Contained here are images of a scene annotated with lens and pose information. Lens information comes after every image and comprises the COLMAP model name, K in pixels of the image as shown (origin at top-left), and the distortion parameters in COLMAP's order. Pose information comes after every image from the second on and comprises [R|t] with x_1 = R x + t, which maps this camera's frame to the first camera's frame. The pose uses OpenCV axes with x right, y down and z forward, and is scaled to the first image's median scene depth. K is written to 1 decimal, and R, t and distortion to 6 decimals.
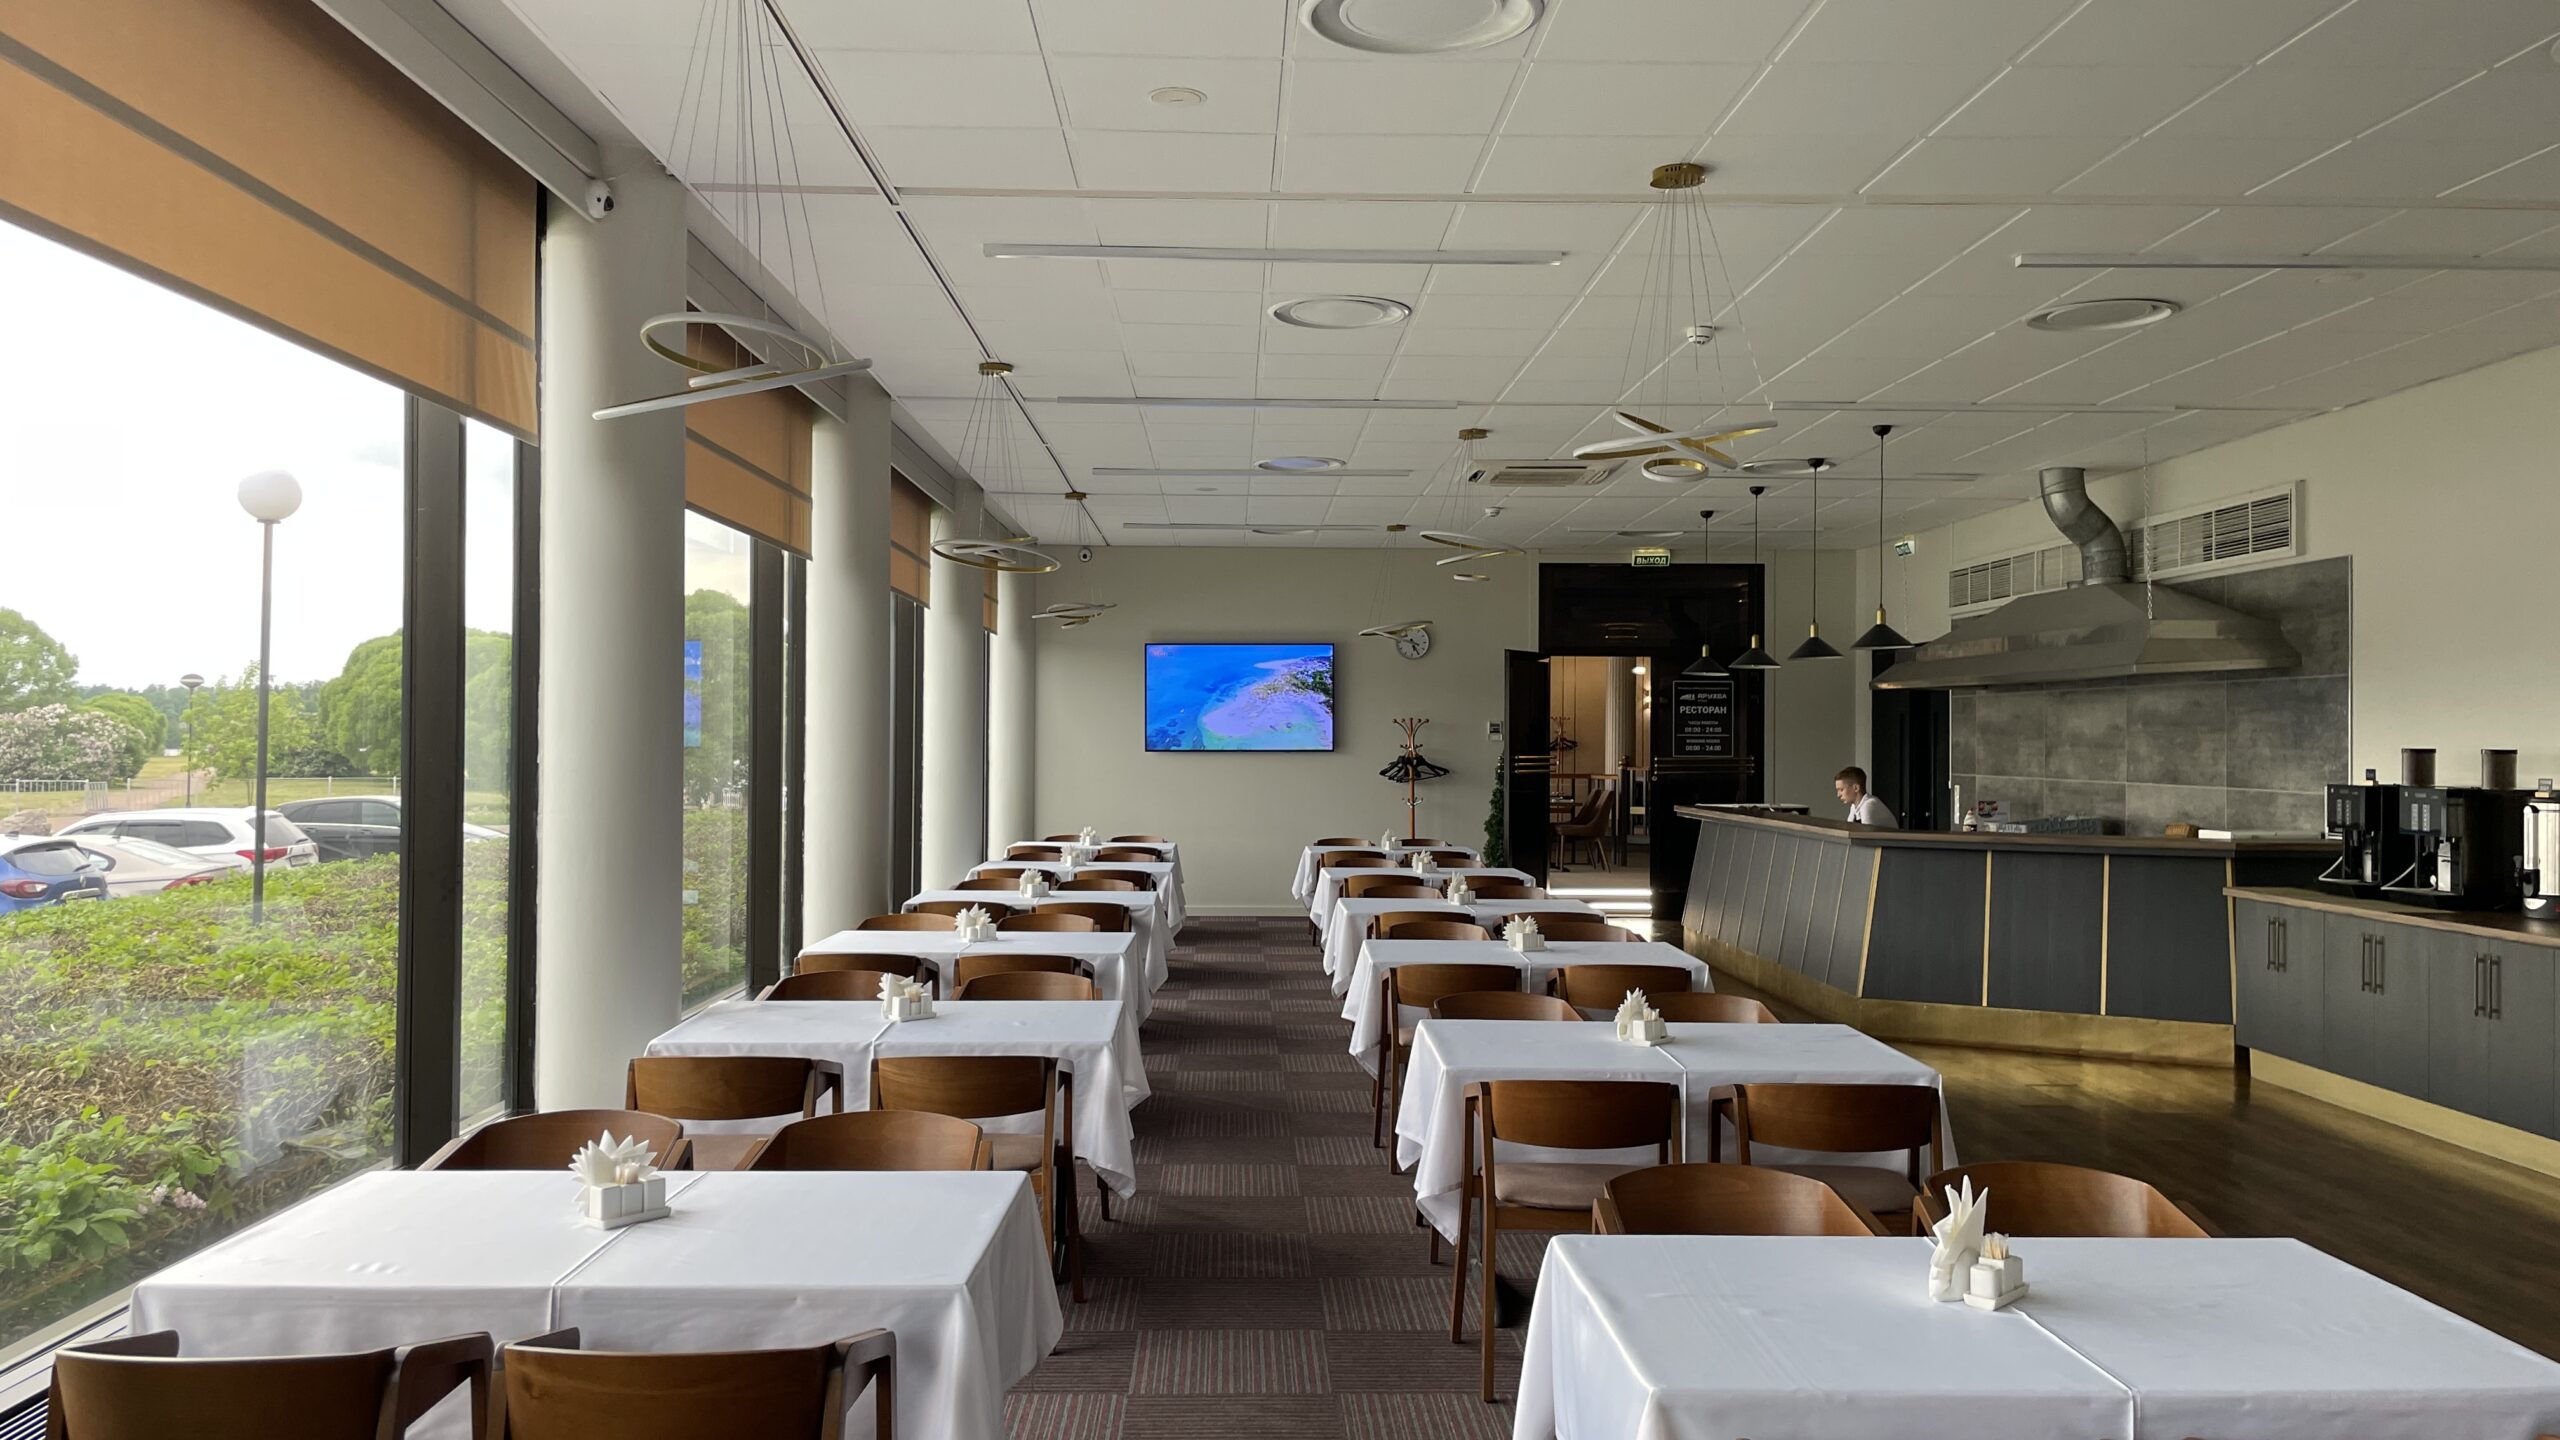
lens RADIAL K [[1909.4, 0, 1249.6], [0, 1909.4, 723.6], [0, 0, 1]] dist [0.067653, -0.088344]
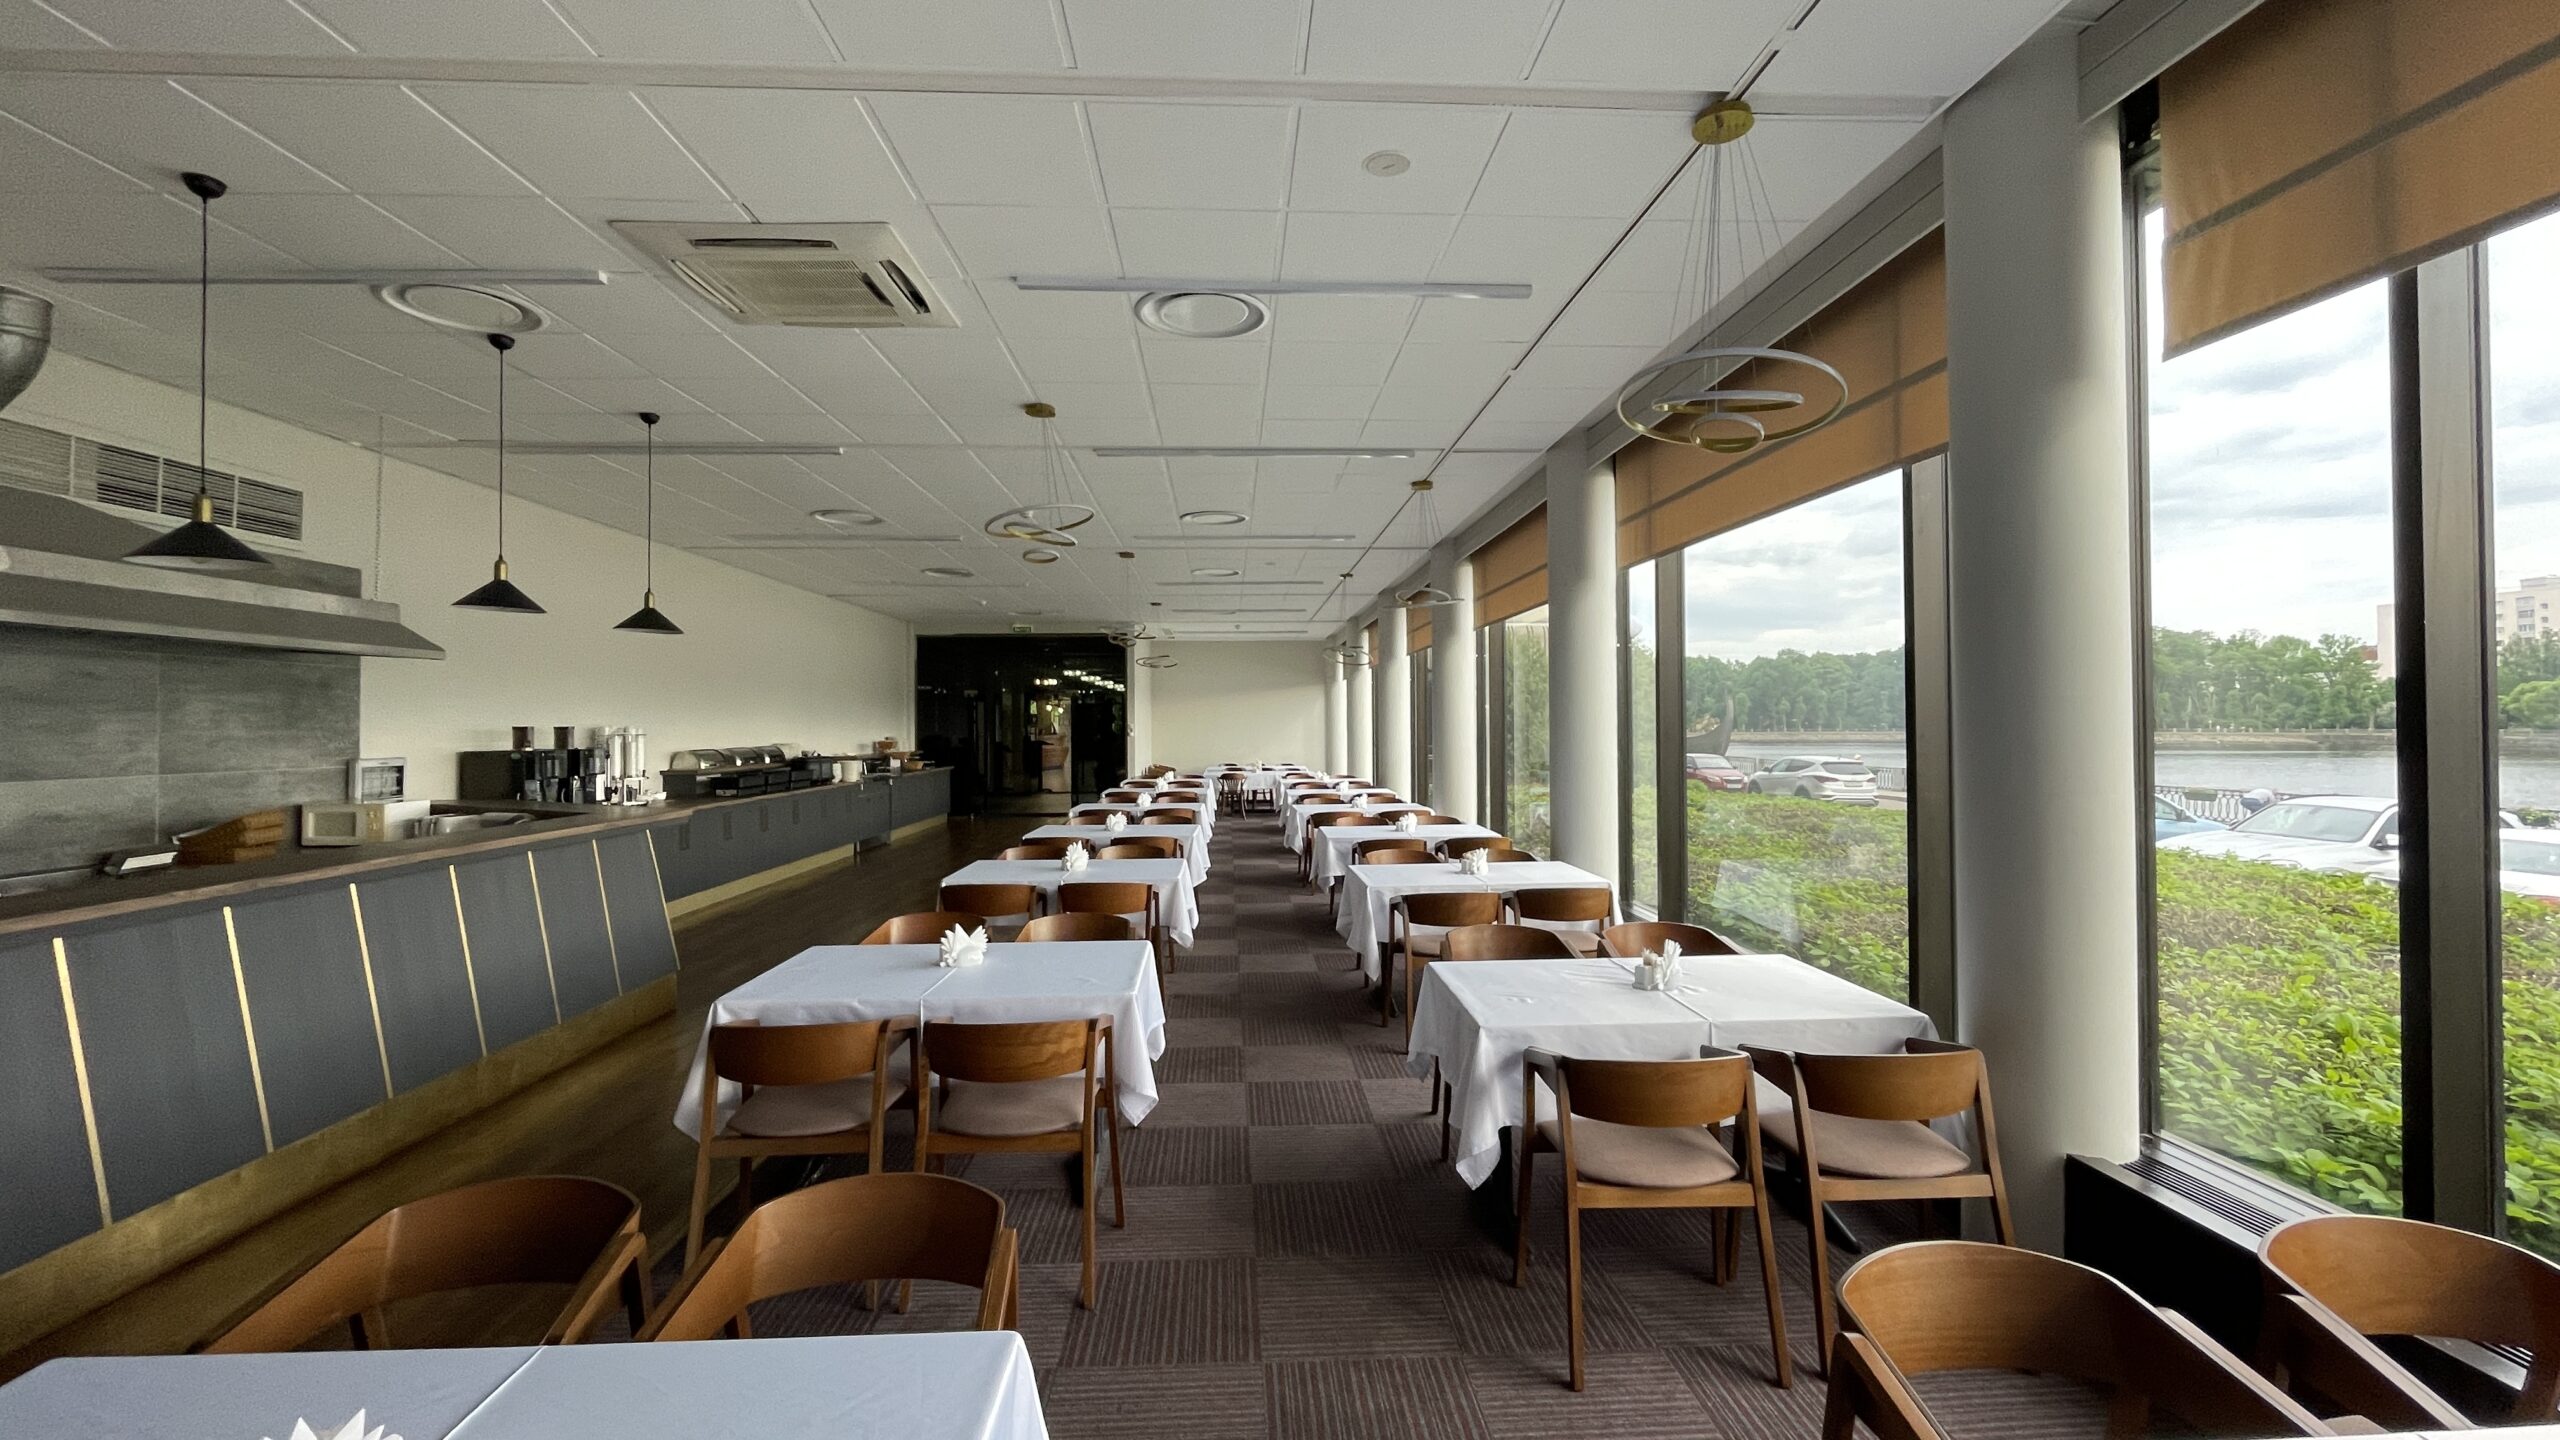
lens RADIAL K [[1036.8, 0, 1243.5], [0, 1036.8, 705.0], [0, 0, 1]] dist [-0.007238, -0.000090]
pose [[-0.999985, 0.000008, -0.005397, 0.014875], [0.000150, 0.999654, -0.026315, 0.013538], [0.005395, -0.026315, -0.999639, 1.449821]]
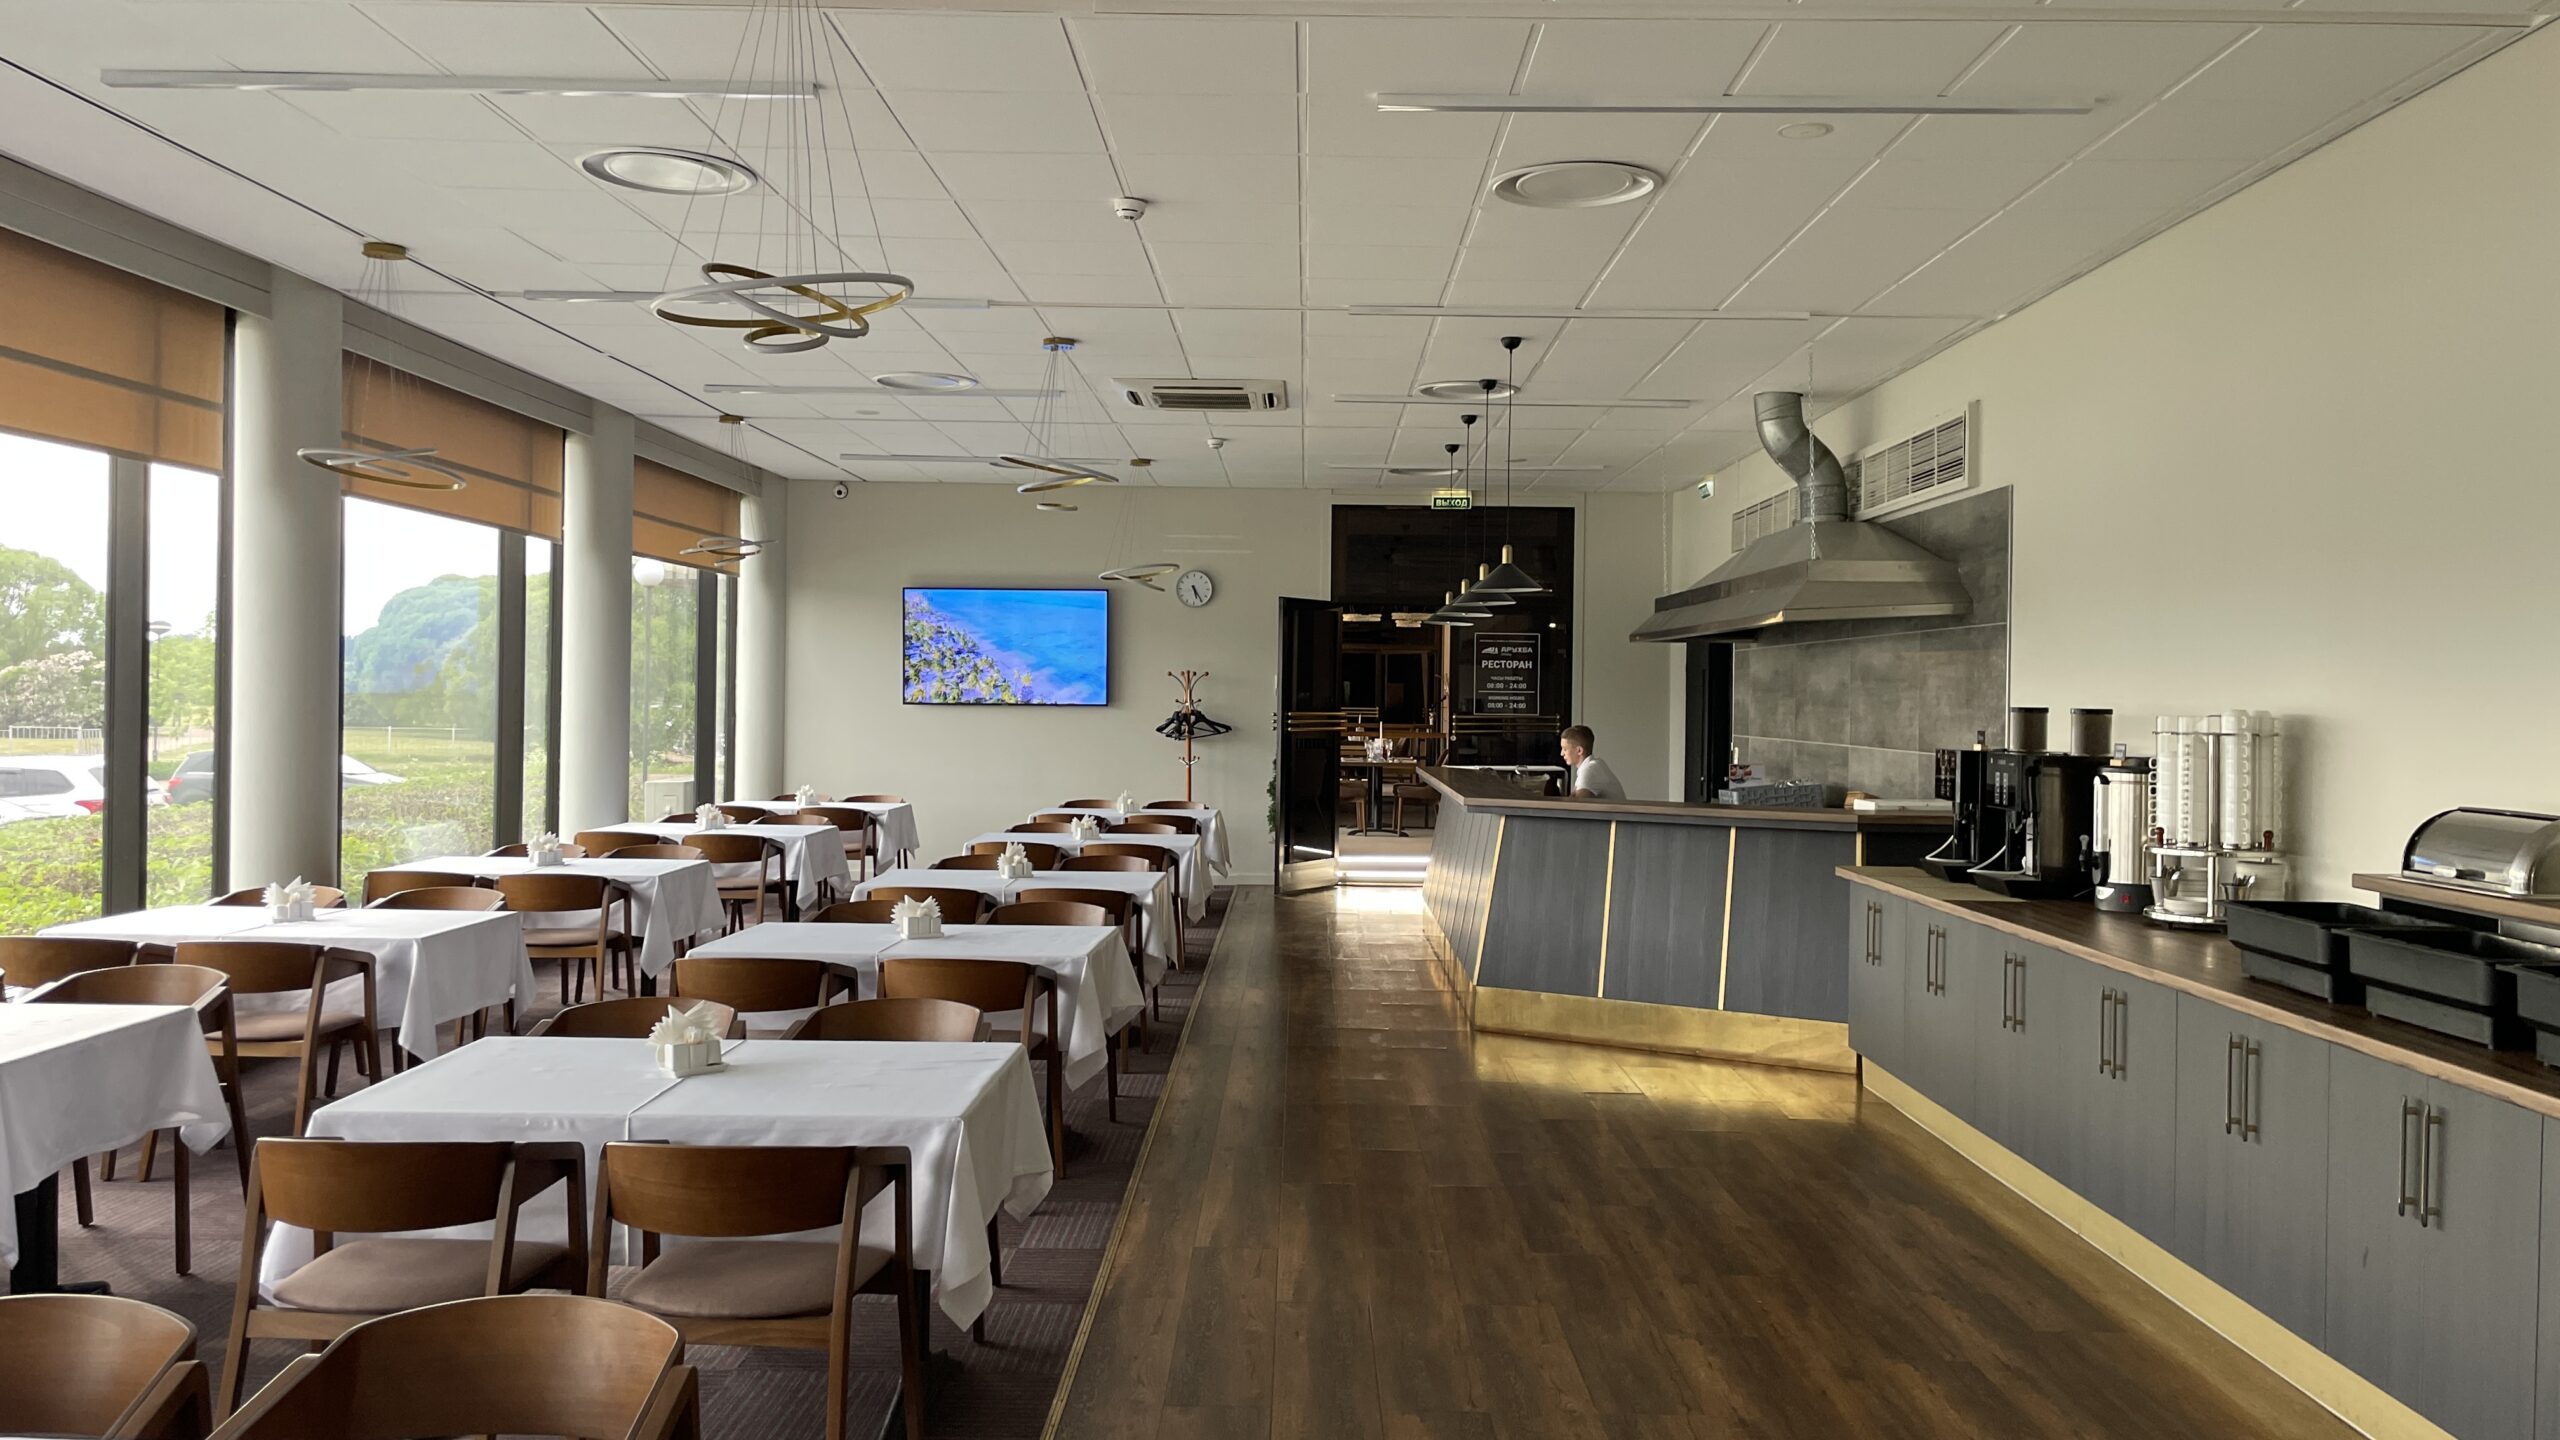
lens RADIAL K [[1909.4, 0, 1290.3], [0, 1909.4, 695.4], [0, 0, 1]] dist [0.067653, -0.088344]
pose [[0.999810, 0.008371, -0.017586, 0.230165], [-0.008244, 0.999940, 0.007259, 0.003302], [0.017645, -0.007113, 0.999819, 0.113294]]
